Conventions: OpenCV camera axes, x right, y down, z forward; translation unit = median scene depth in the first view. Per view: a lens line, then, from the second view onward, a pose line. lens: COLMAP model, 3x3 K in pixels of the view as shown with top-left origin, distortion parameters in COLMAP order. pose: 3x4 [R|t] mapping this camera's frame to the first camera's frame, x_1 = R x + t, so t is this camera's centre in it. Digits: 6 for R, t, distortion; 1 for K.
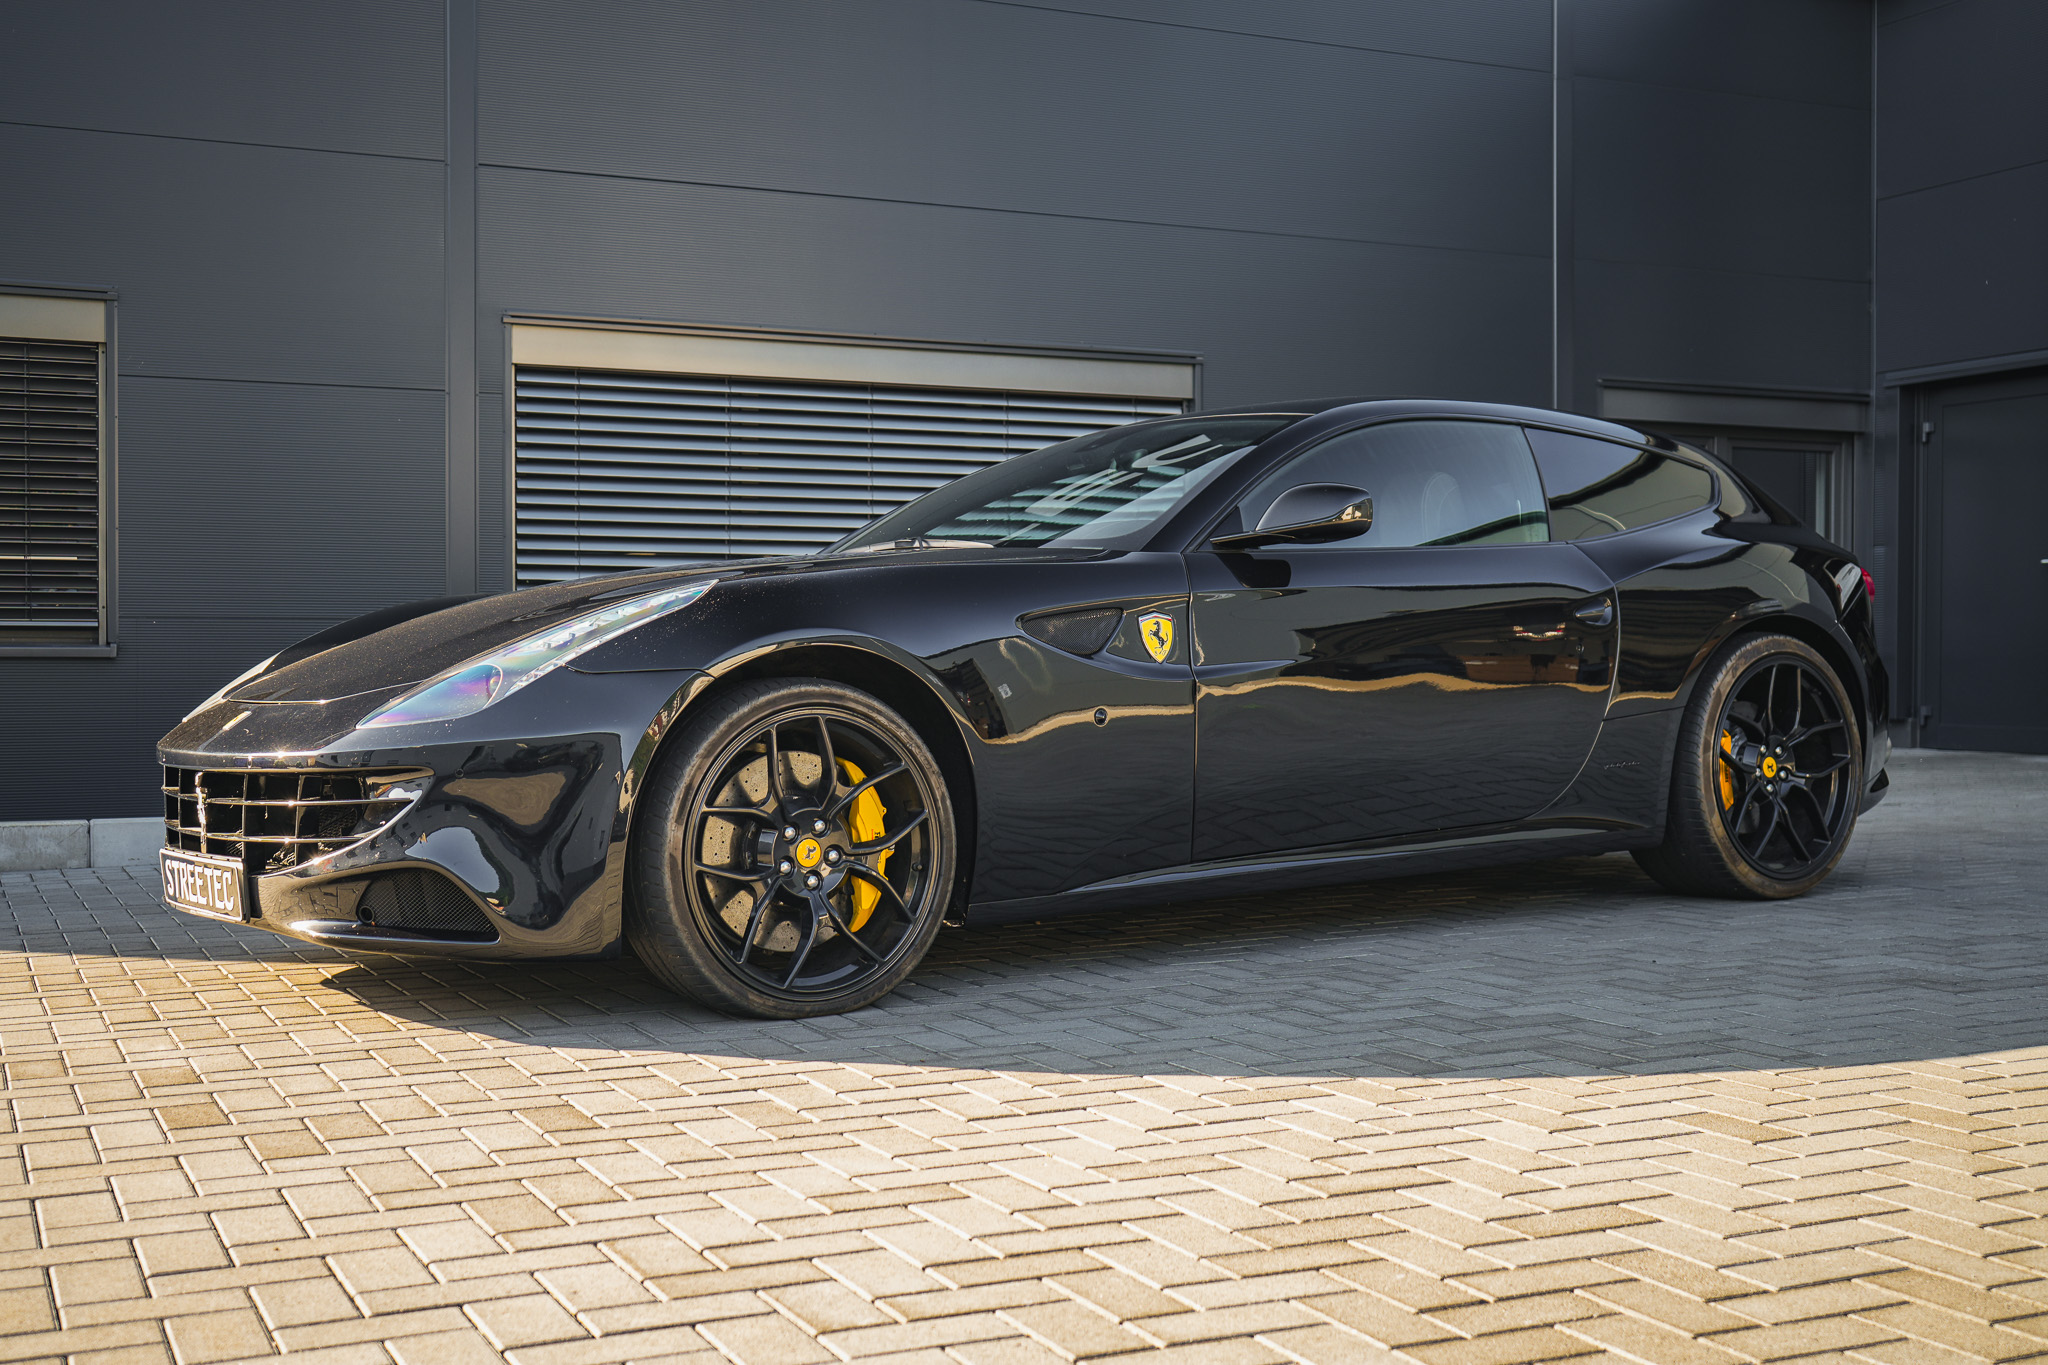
lens RADIAL K [[2395.2, 0, 1024.0], [0, 2395.2, 682.5], [0, 0, 1]] dist [0.011797, -0.018661]
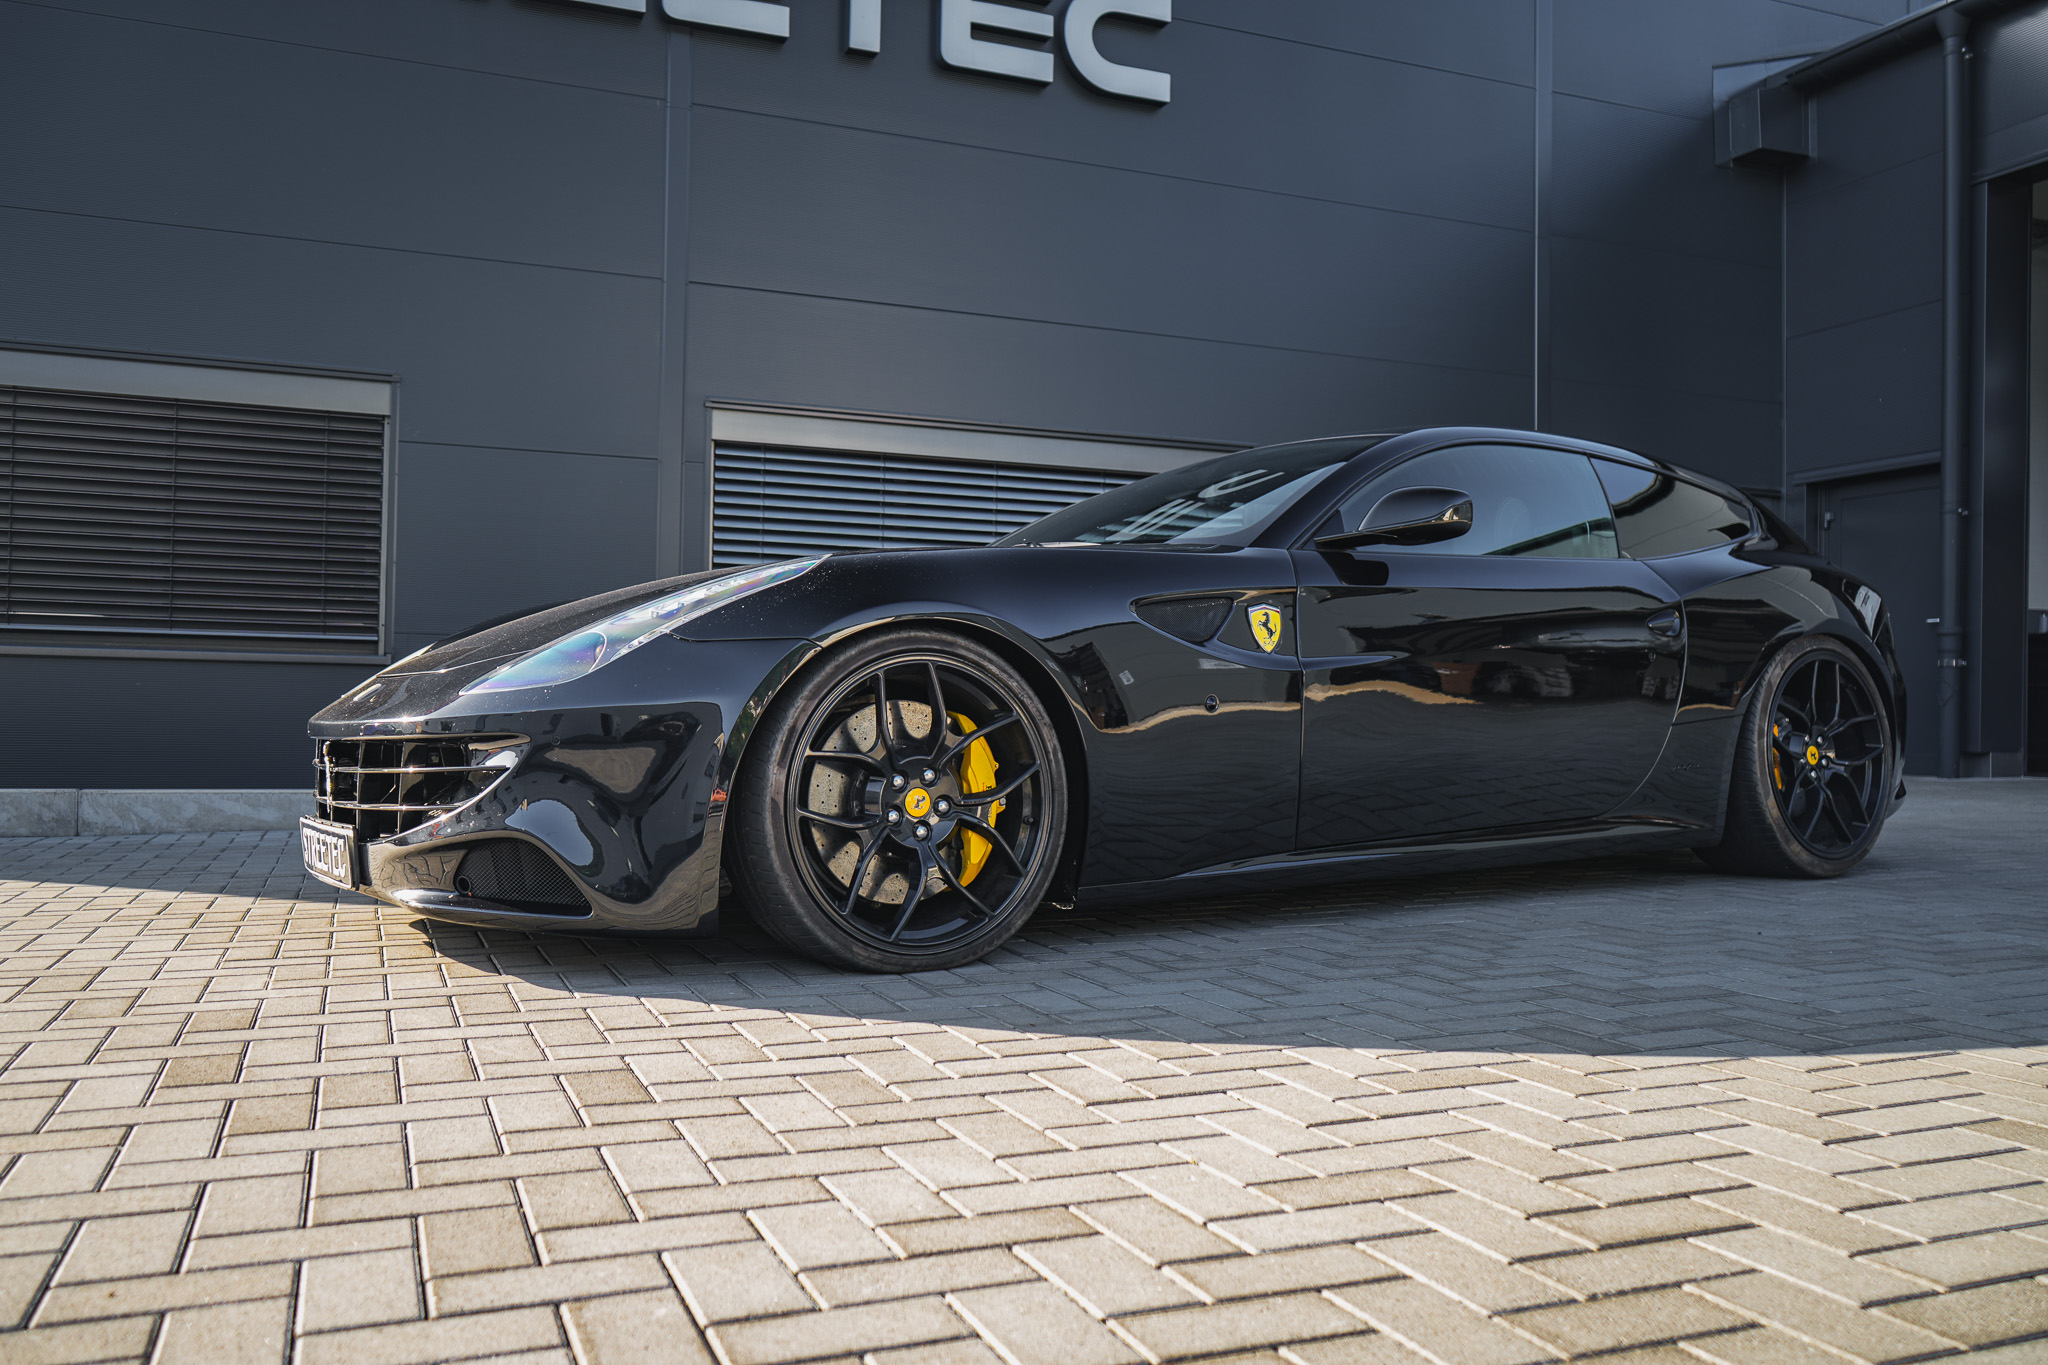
lens RADIAL K [[1646.2, 0, 1024.0], [0, 1646.2, 682.5], [0, 0, 1]] dist [-0.016682, 0.002634]
pose [[0.998795, 0.013619, -0.047156, -0.015810], [-0.015083, 0.999411, -0.030835, 0.042070], [0.046708, 0.031509, 0.998411, 0.330581]]
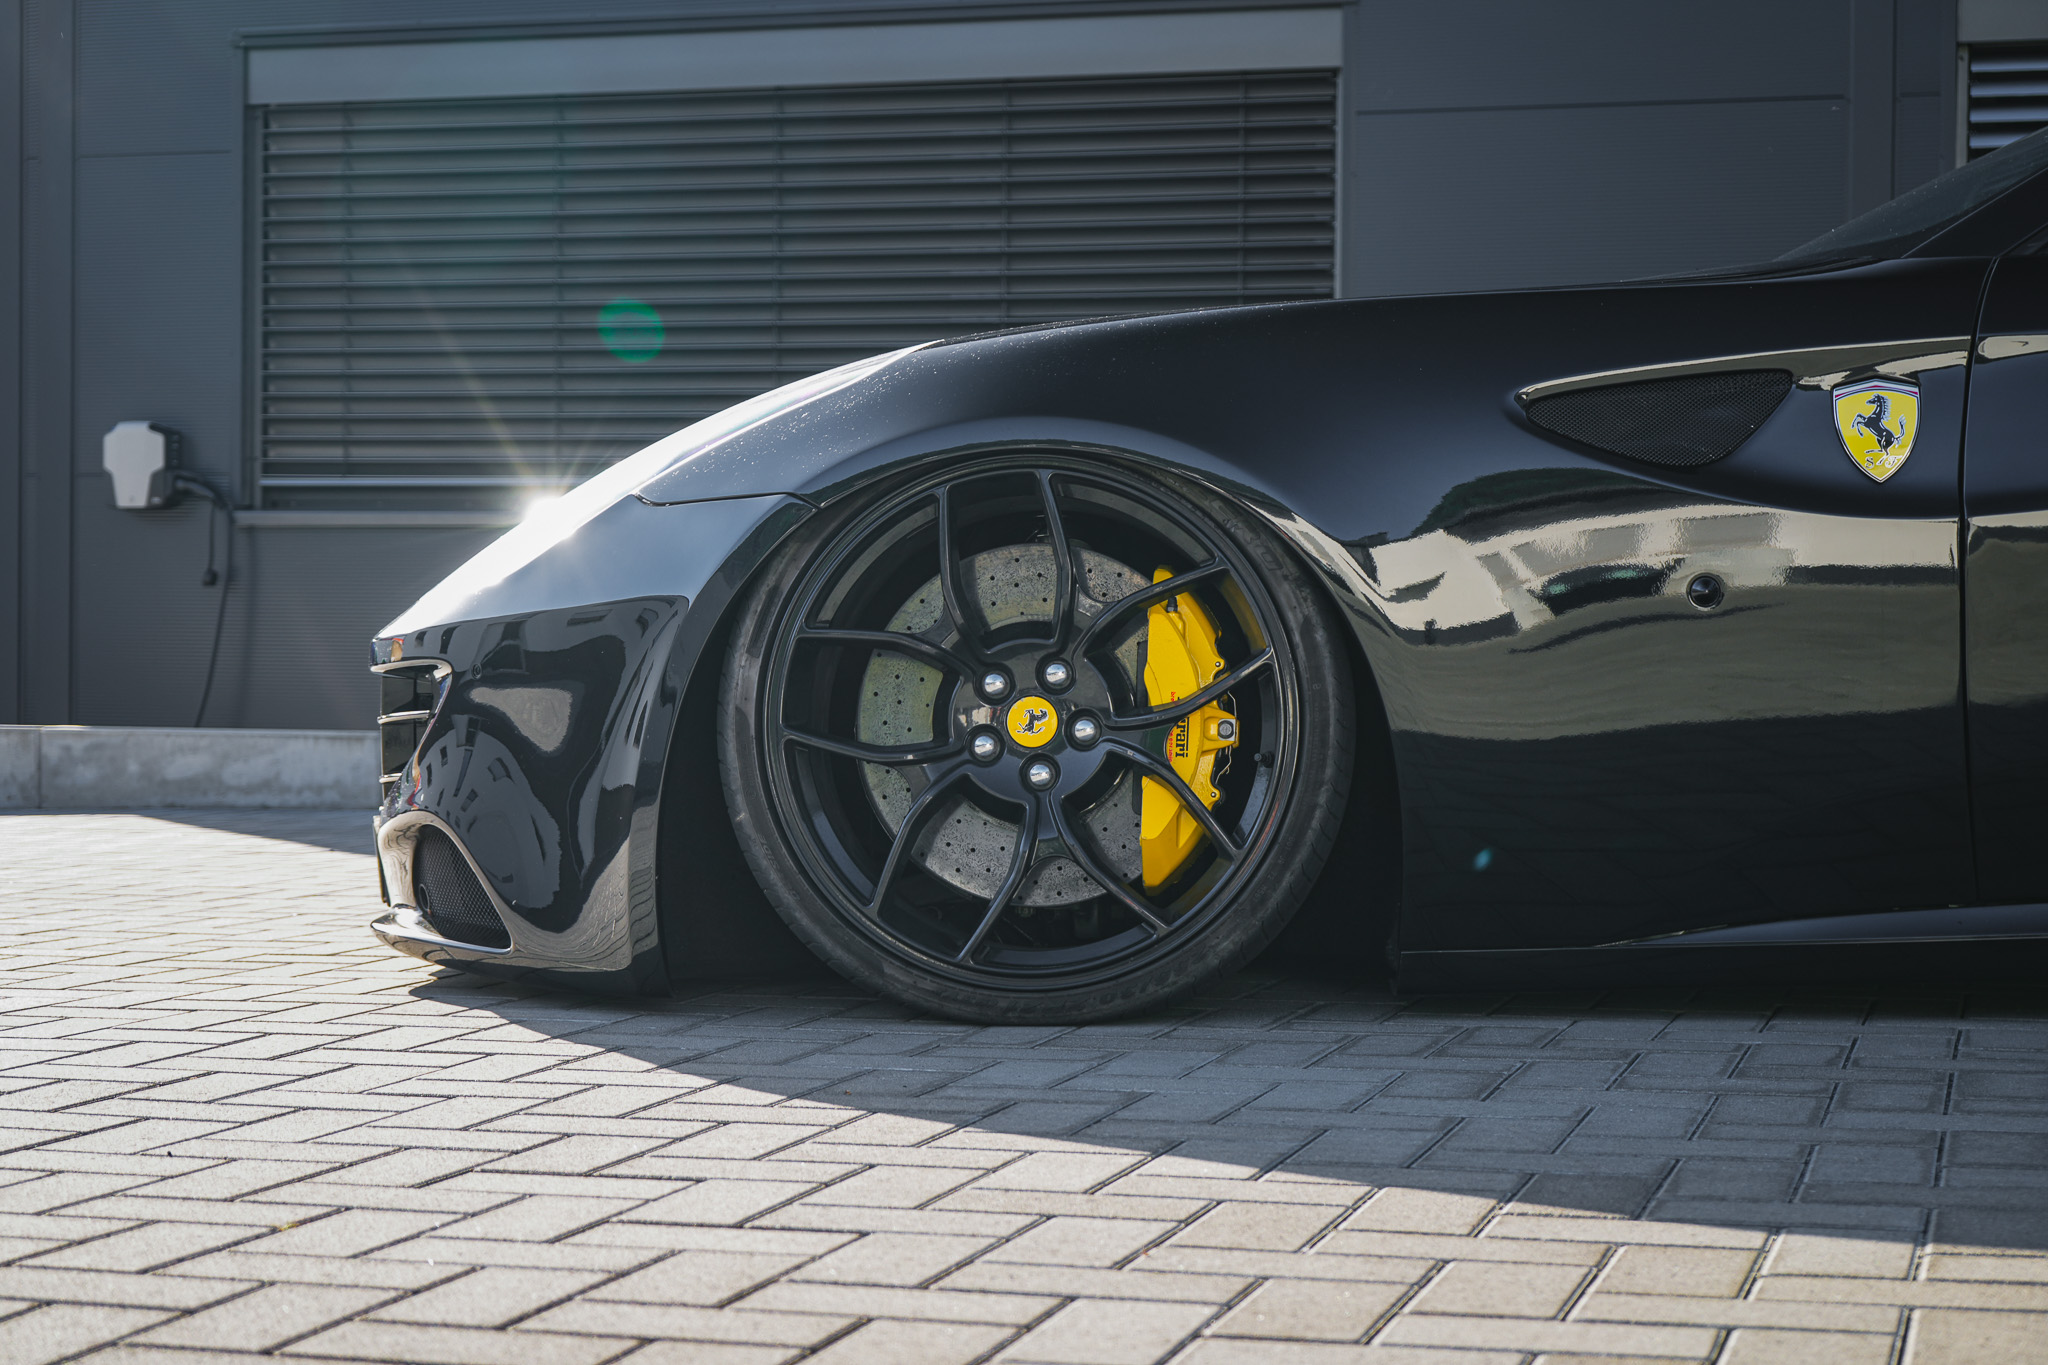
lens RADIAL K [[3513.7, 0, 1017.0], [0, 3513.7, 631.5], [0, 0, 1]] dist [-0.014104, 0.046687]
pose [[0.752370, 0.007747, -0.658695, 0.433451], [-0.015269, 0.999867, -0.005680, 0.054709], [0.658564, 0.014331, 0.752389, 0.392504]]
